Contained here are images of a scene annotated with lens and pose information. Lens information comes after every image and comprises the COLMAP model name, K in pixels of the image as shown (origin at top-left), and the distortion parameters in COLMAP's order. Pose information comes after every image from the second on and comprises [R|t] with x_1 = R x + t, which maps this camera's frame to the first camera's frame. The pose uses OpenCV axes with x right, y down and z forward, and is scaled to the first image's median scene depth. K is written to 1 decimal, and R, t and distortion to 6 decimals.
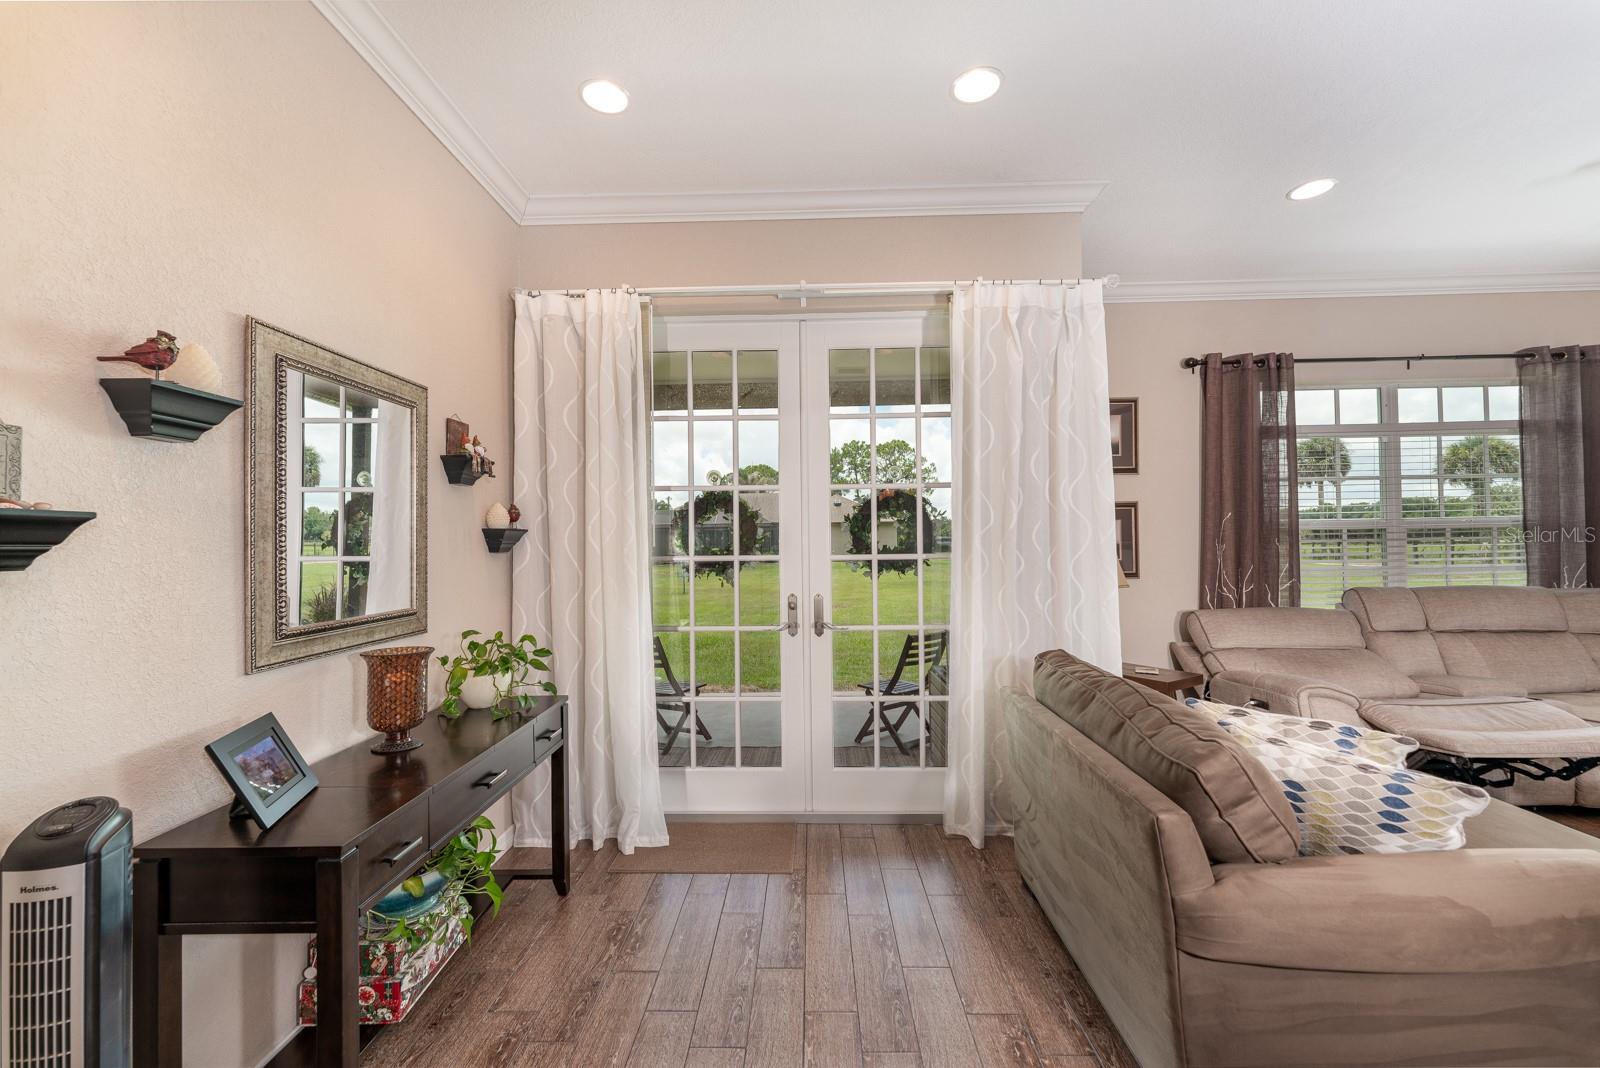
lens RADIAL K [[634.7, 0, 795.8], [0, 634.7, 539.1], [0, 0, 1]] dist [0.001996, -0.000195]
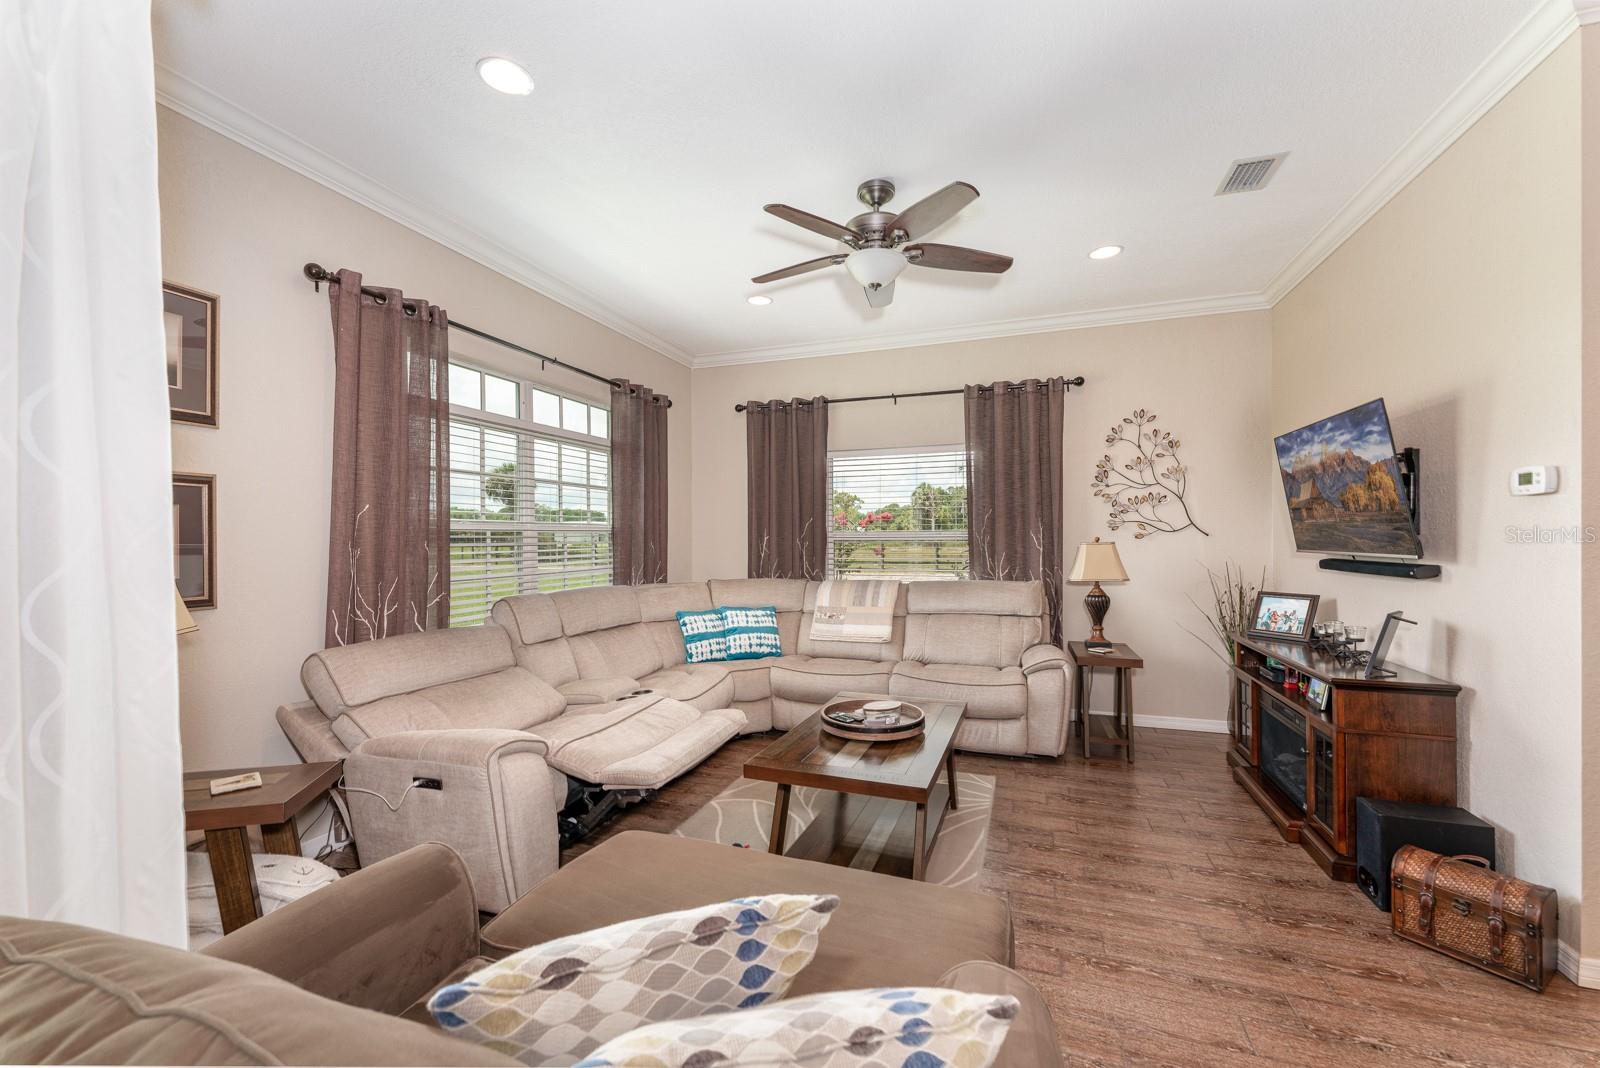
lens RADIAL K [[634.7, 0, 795.8], [0, 634.7, 539.1], [0, 0, 1]] dist [0.001996, -0.000195]
pose [[0.314659, 0.011380, 0.949137, 0.160265], [-0.008411, 0.999922, -0.009201, -0.000413], [-0.949168, -0.005088, 0.314730, 0.324126]]
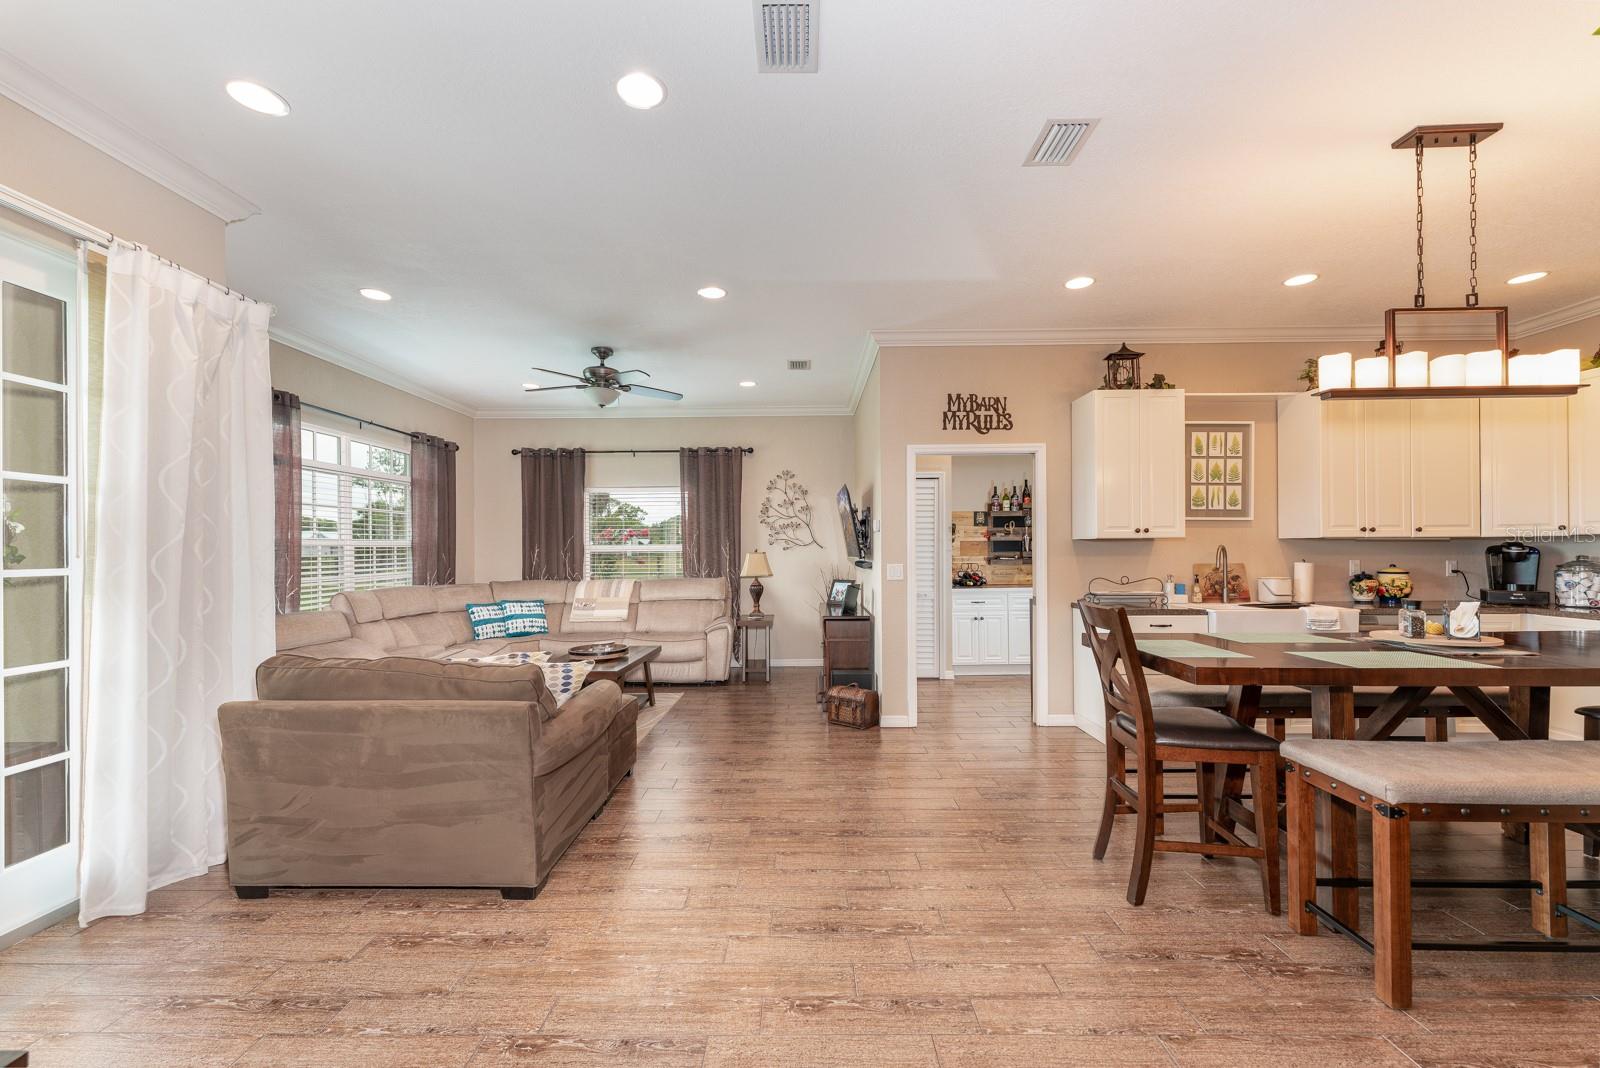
lens RADIAL K [[638.7, 0, 797.0], [0, 638.7, 549.4], [0, 0, 1]] dist [0.001276, 0.000338]
pose [[-0.012736, 0.012877, 0.999836, -0.409395], [-0.002163, 0.999914, -0.012905, 0.004595], [-0.999917, -0.002327, -0.012707, 0.090423]]
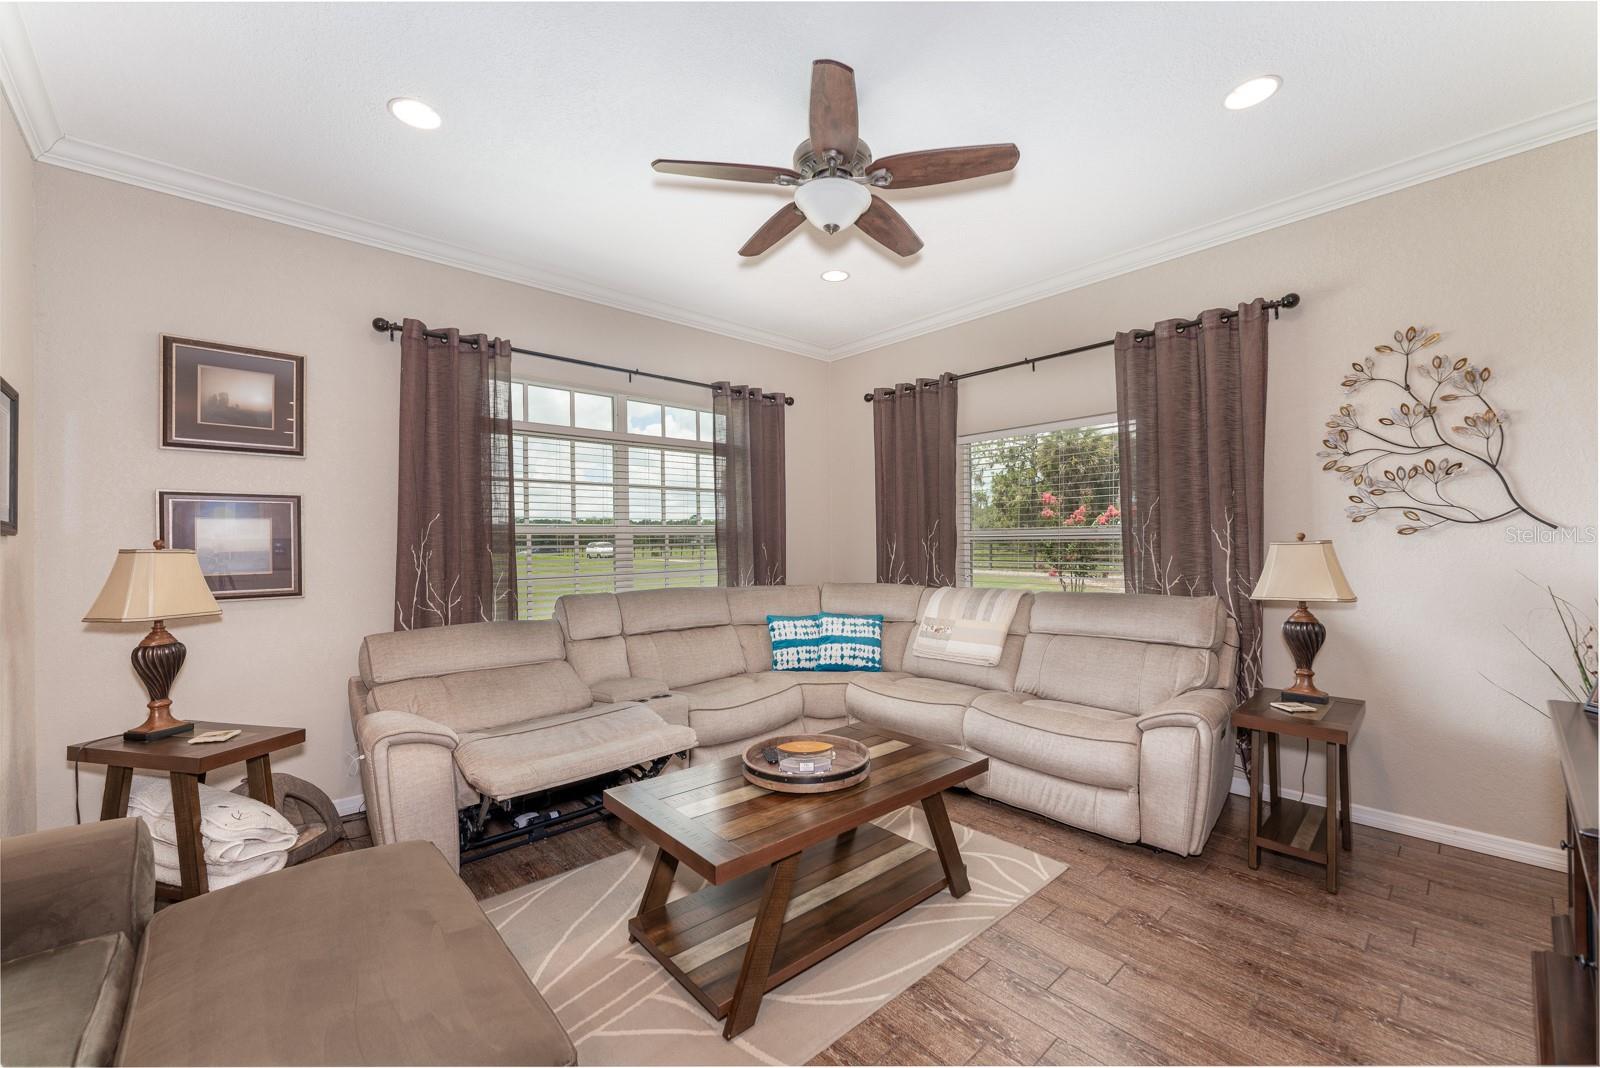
lens RADIAL K [[634.7, 0, 795.8], [0, 634.7, 539.1], [0, 0, 1]] dist [0.001996, -0.000195]
pose [[0.720601, 0.008297, 0.693300, 0.447190], [-0.004931, 0.999964, -0.006842, -0.004057], [-0.693332, 0.001512, 0.720617, 0.061623]]
